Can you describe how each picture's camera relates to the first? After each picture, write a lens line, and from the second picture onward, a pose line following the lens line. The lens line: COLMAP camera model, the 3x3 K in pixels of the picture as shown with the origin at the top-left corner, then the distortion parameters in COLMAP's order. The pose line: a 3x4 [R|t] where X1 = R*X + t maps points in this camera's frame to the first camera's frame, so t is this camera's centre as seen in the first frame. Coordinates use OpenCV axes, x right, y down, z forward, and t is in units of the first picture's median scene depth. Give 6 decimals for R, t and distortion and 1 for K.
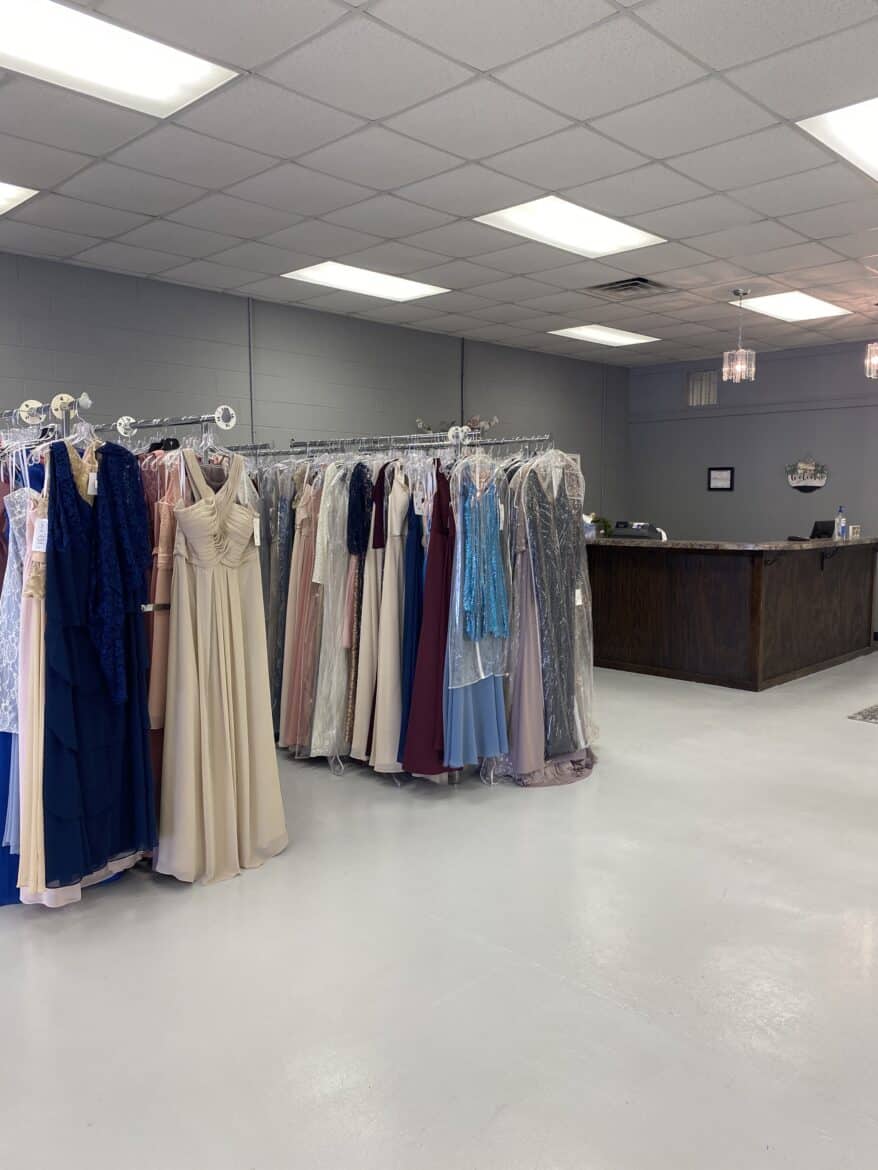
lens RADIAL K [[893.2, 0, 439.5], [0, 893.2, 582.0], [0, 0, 1]] dist [-0.009793, -0.002356]
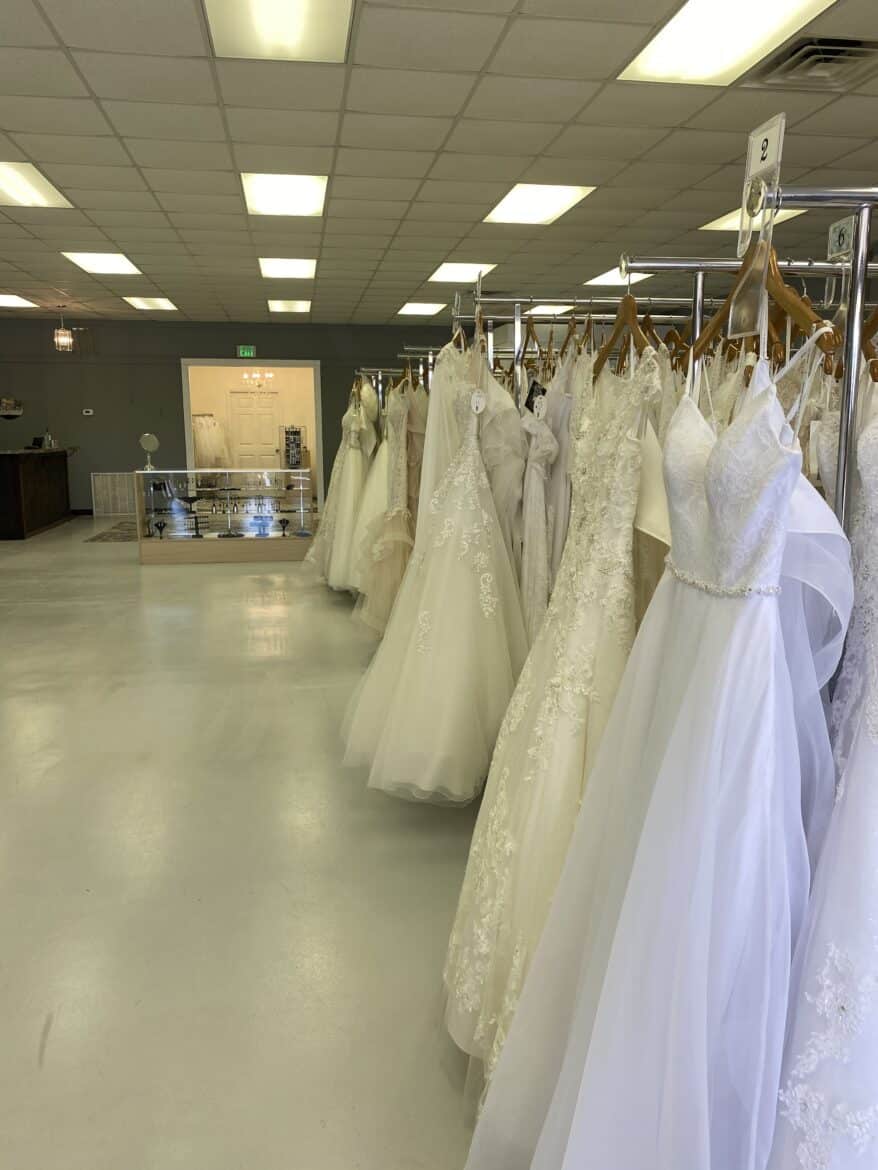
lens RADIAL K [[893.2, 0, 436.9], [0, 893.2, 584.6], [0, 0, 1]] dist [-0.009793, -0.002356]
pose [[0.591994, -0.140576, 0.793588, -0.449510], [0.077126, 0.990033, 0.117841, 0.060258], [-0.802243, -0.008555, 0.596936, -0.529143]]
